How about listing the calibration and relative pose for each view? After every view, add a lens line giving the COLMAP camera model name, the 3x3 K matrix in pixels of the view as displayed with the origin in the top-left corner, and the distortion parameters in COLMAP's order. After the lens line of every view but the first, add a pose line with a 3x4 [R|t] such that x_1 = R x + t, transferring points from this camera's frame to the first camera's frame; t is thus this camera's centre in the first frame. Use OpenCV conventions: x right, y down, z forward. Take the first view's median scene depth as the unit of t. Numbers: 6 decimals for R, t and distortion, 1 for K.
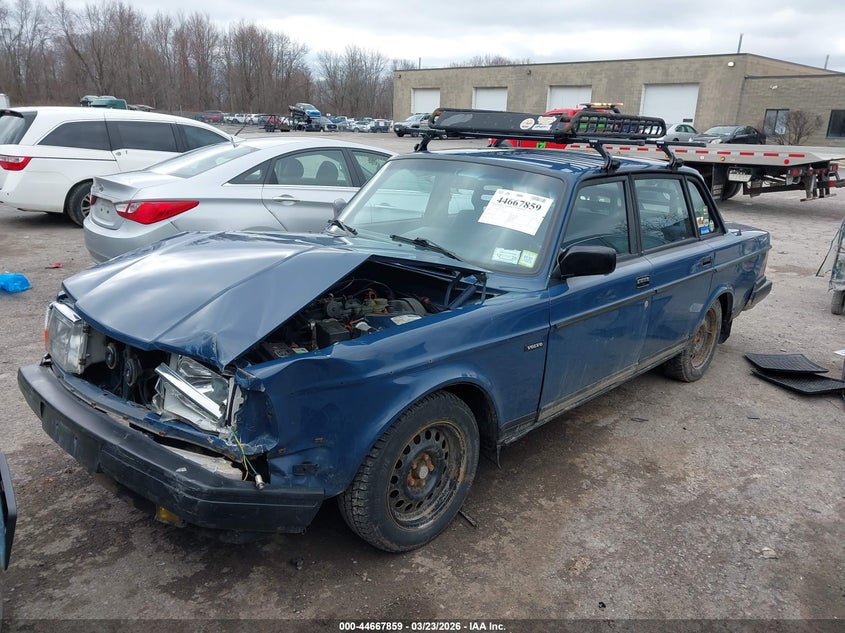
lens RADIAL K [[657.9, 0, 422.5], [0, 657.9, 316.5], [0, 0, 1]] dist [0.006276, 0.005413]
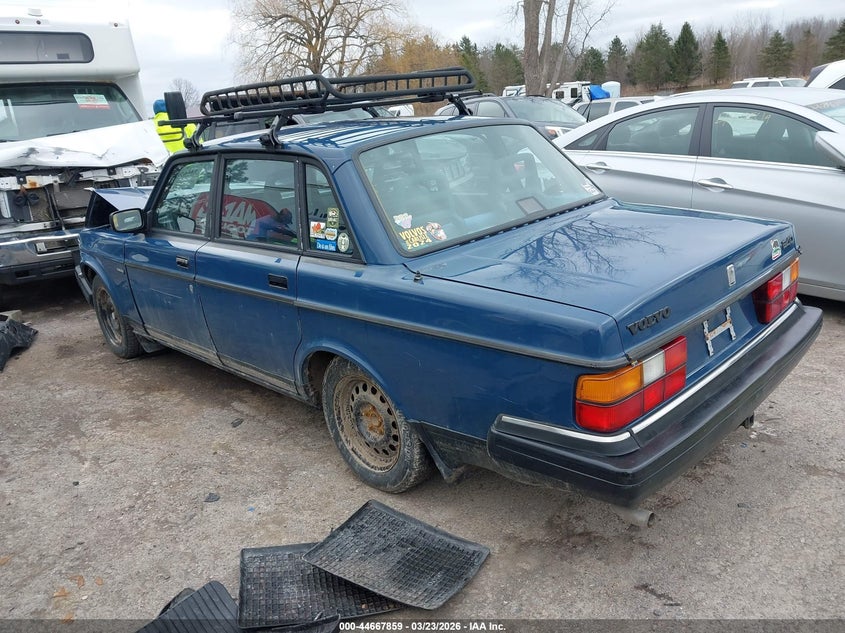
lens RADIAL K [[657.9, 0, 422.5], [0, 657.9, 316.5], [0, 0, 1]] dist [0.006276, 0.005413]
pose [[-0.024535, 0.270735, -0.962341, 1.303197], [-0.194251, 0.942992, 0.270244, -0.314893], [0.980645, 0.193566, 0.029454, 1.335968]]
